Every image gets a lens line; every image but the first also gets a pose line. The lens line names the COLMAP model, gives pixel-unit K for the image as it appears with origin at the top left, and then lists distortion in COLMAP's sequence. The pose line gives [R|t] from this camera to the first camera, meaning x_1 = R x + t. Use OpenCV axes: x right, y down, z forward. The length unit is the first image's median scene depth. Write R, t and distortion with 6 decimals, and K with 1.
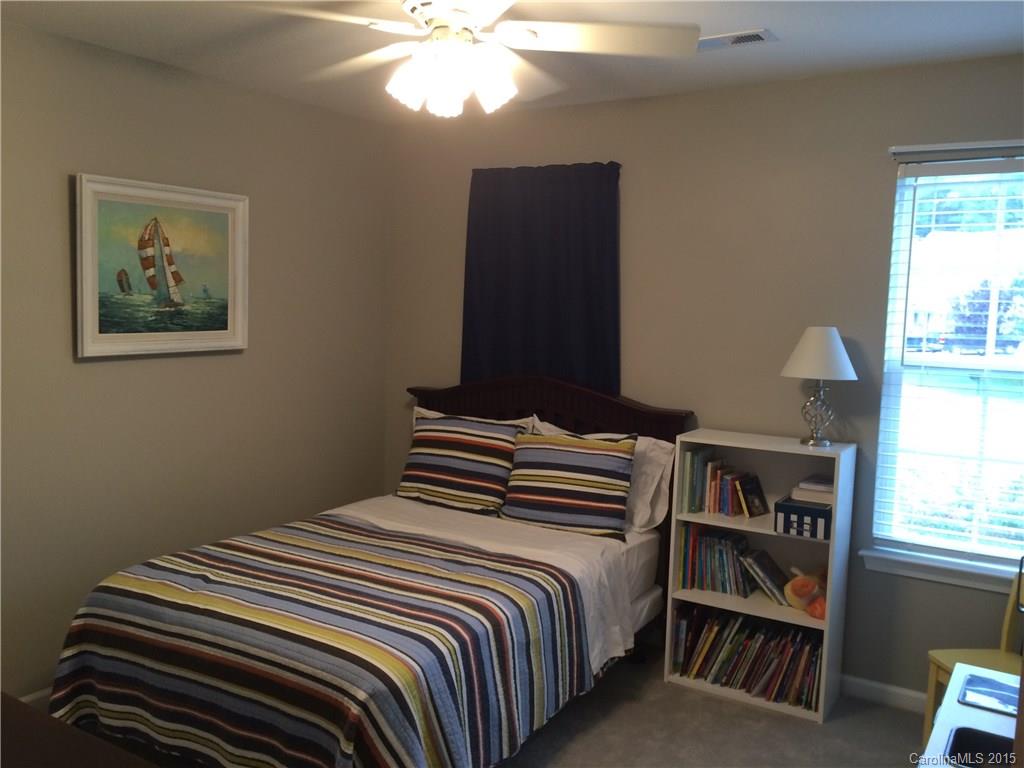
lens RADIAL K [[871.2, 0, 514.4], [0, 871.2, 368.1], [0, 0, 1]] dist [0.057415, -0.002611]
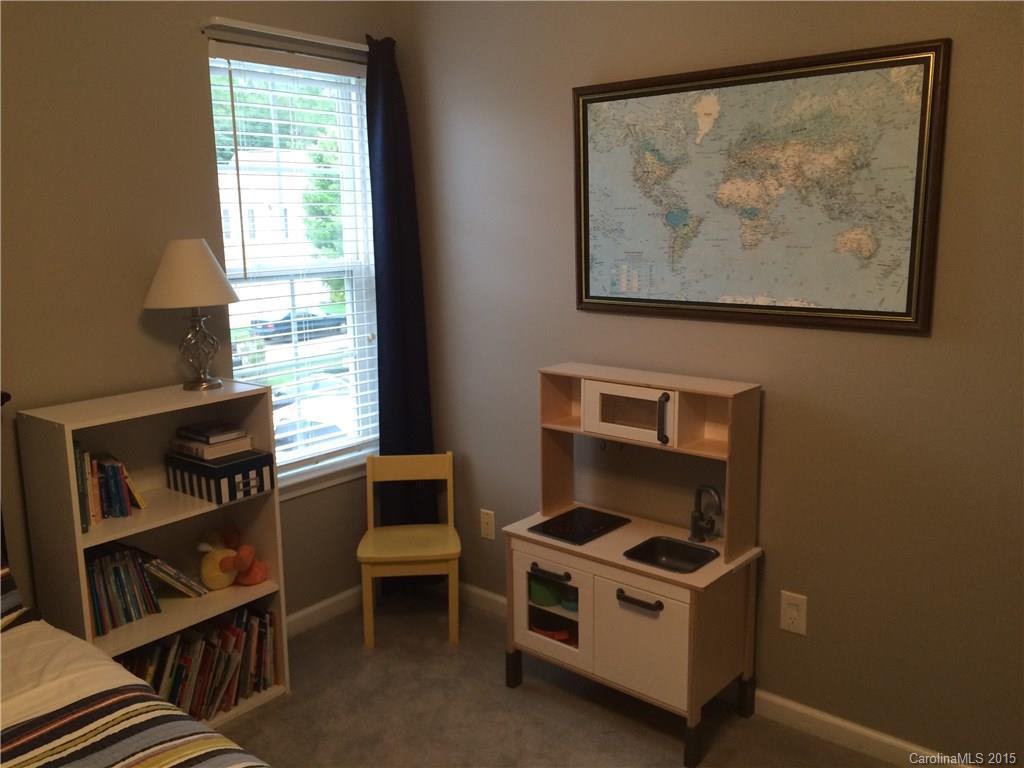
lens RADIAL K [[871.2, 0, 514.4], [0, 871.2, 368.1], [0, 0, 1]] dist [0.057415, -0.002611]
pose [[0.166356, -0.198718, 0.965835, -0.387524], [0.108042, 0.977259, 0.182460, -0.047020], [-0.980129, 0.073997, 0.184043, 0.577737]]
